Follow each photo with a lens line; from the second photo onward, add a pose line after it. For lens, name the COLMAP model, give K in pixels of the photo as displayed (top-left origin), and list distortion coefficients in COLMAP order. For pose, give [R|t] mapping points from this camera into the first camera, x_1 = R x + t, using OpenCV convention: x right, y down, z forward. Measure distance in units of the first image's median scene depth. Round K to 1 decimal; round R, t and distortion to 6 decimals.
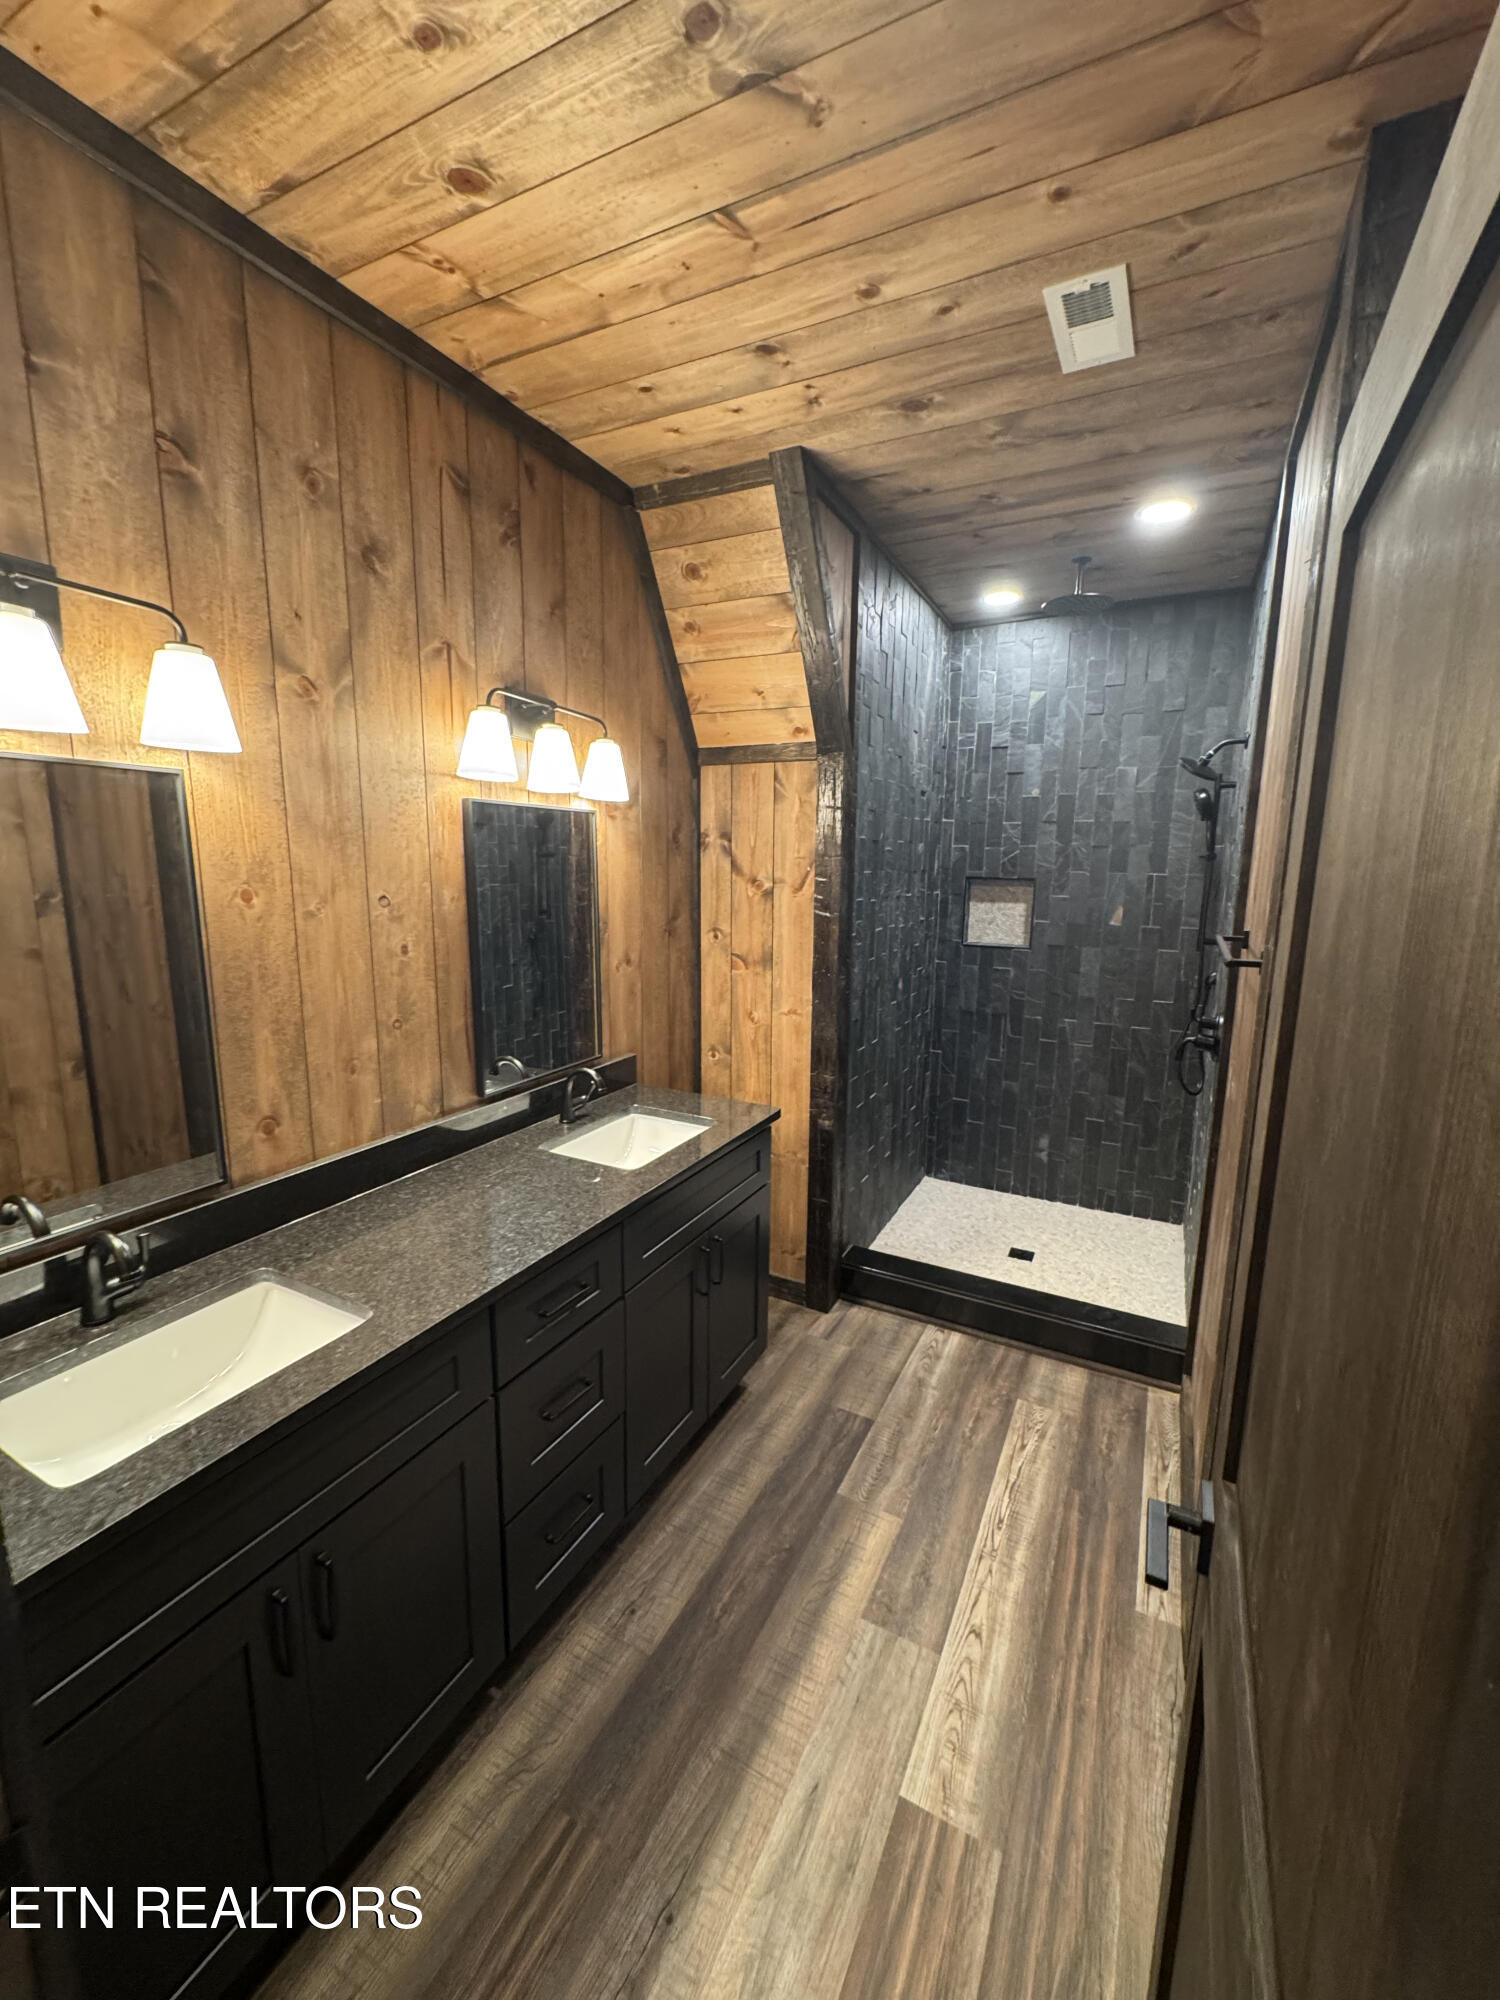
lens RADIAL K [[798.6, 0, 759.1], [0, 798.6, 1000.1], [0, 0, 1]] dist [-0.000917, 0.000294]
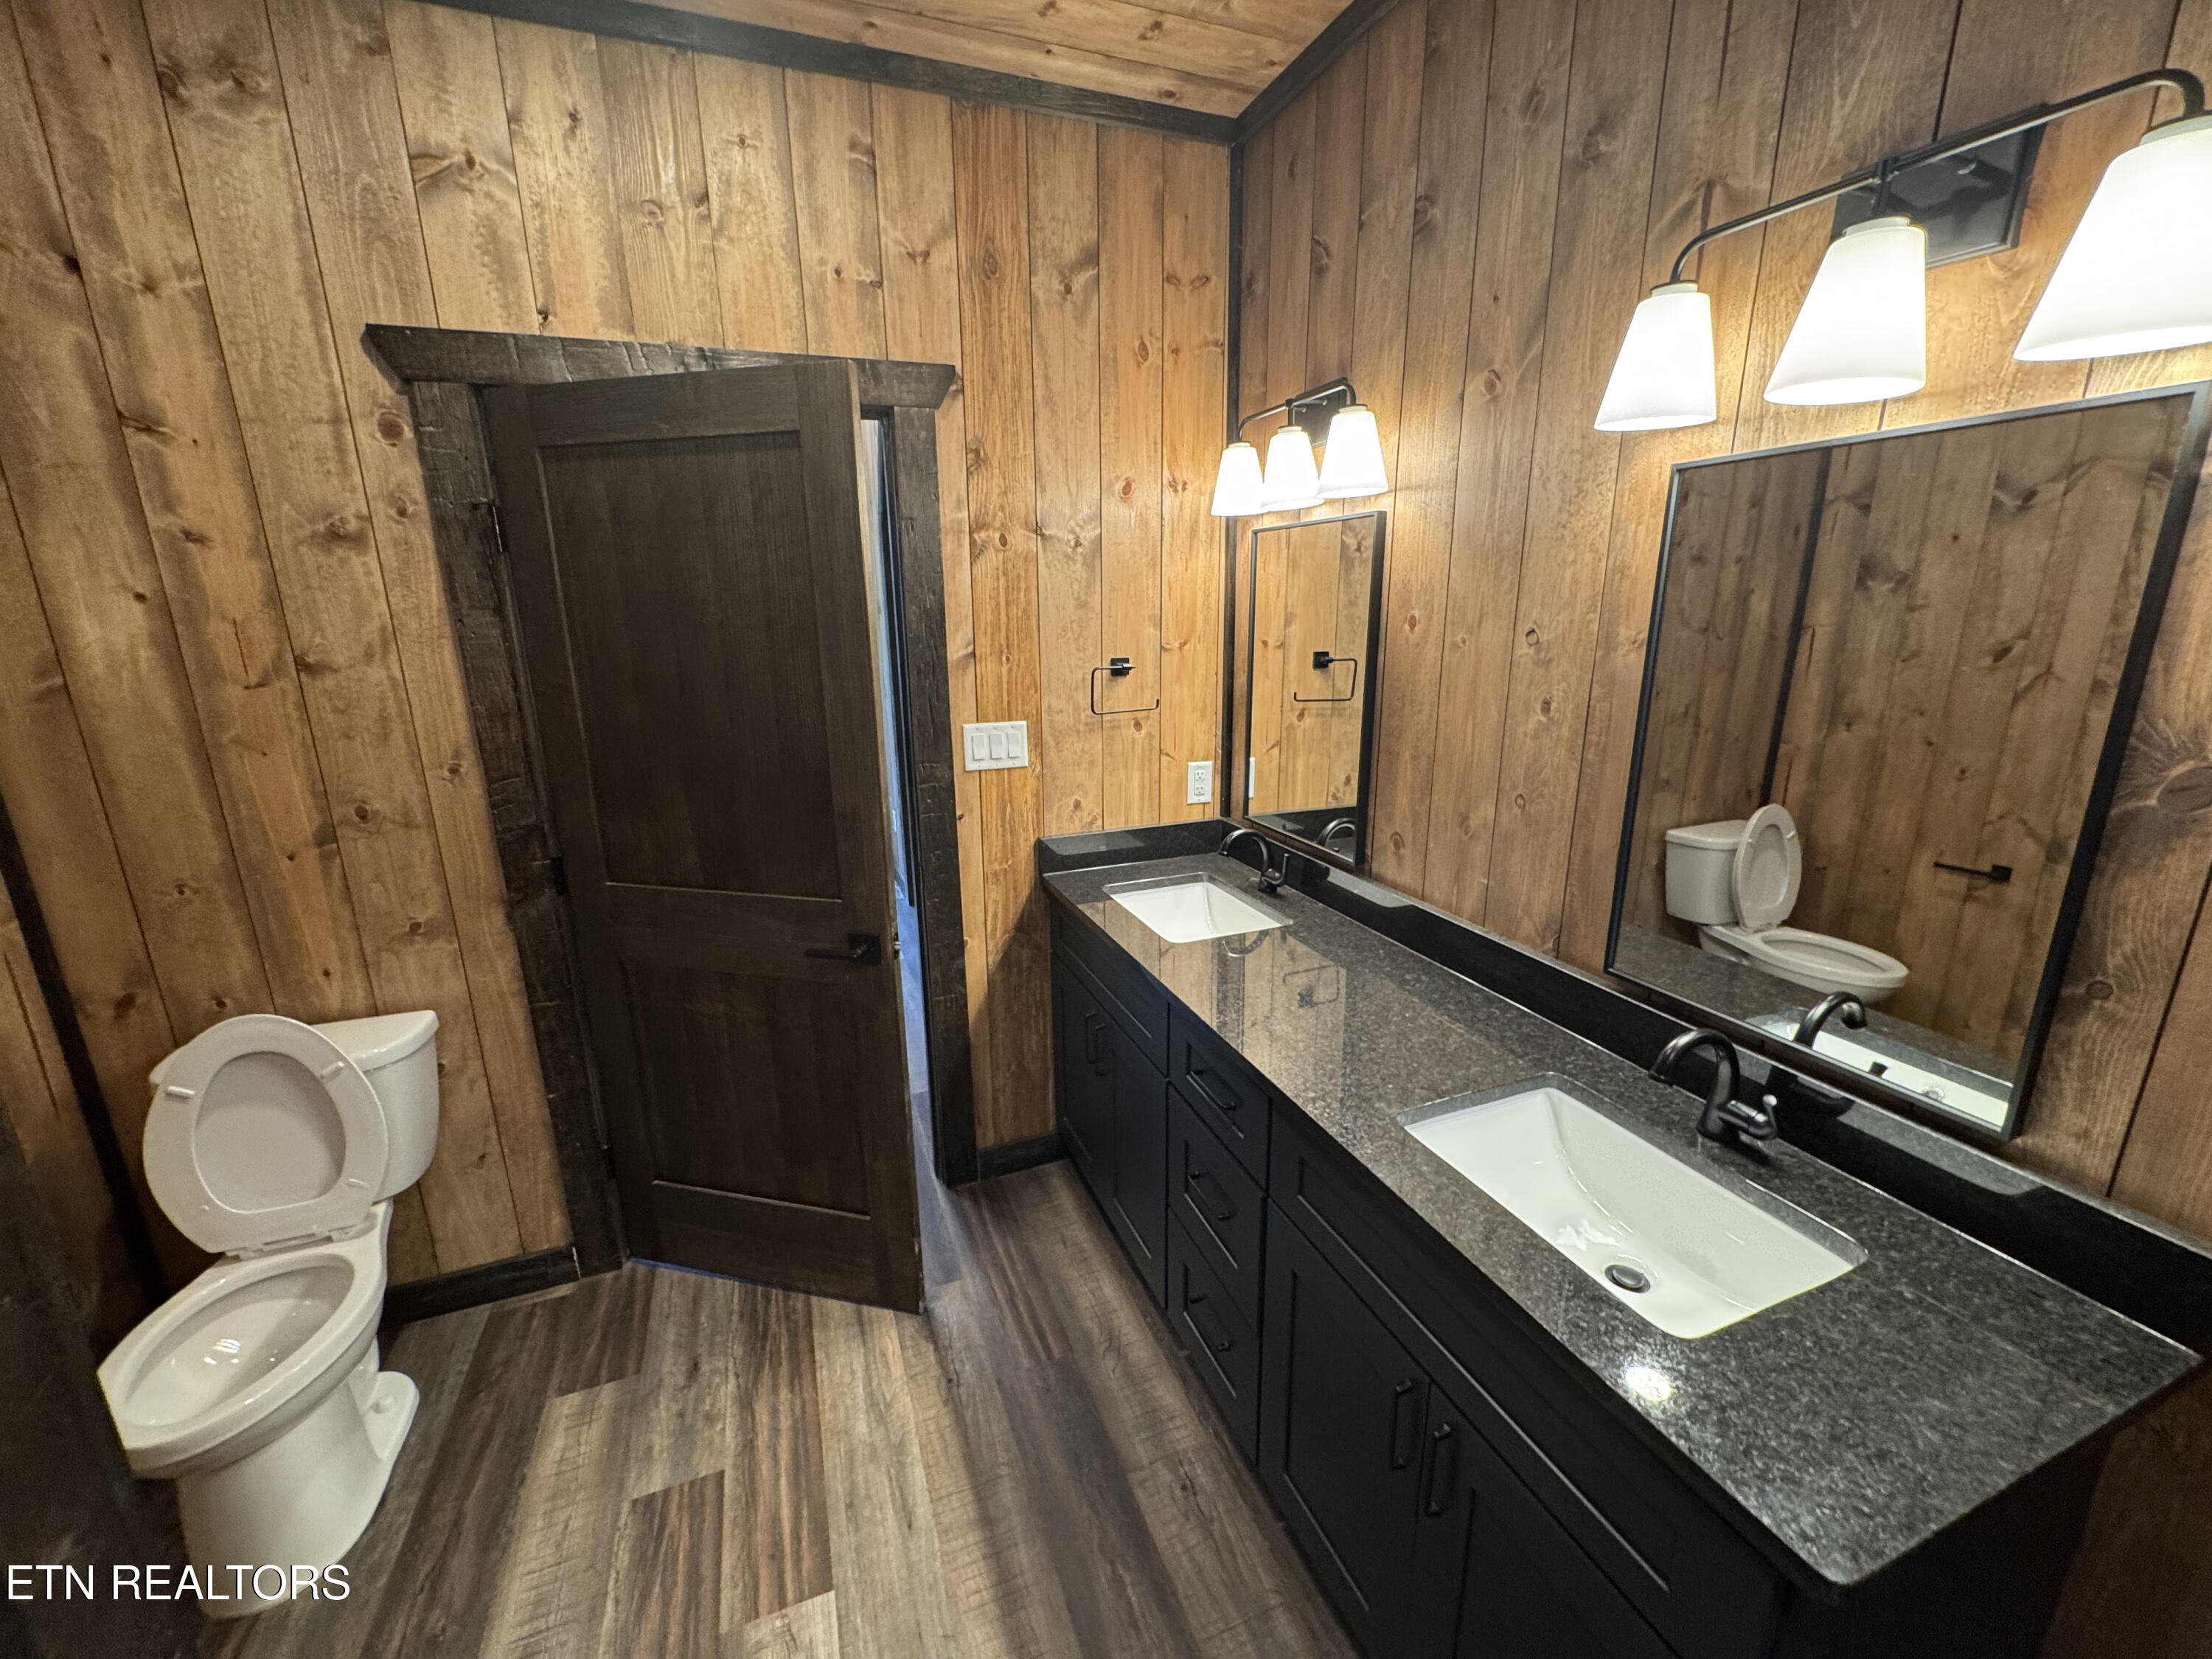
lens RADIAL K [[883.3, 0, 1100.4], [0, 883.3, 827.7], [0, 0, 1]] dist [-0.000917, 0.000294]
pose [[-0.668495, 0.180870, -0.721387, 0.435701], [-0.119191, 0.931384, 0.343973, -0.191079], [0.734103, 0.315928, -0.601068, 1.234242]]
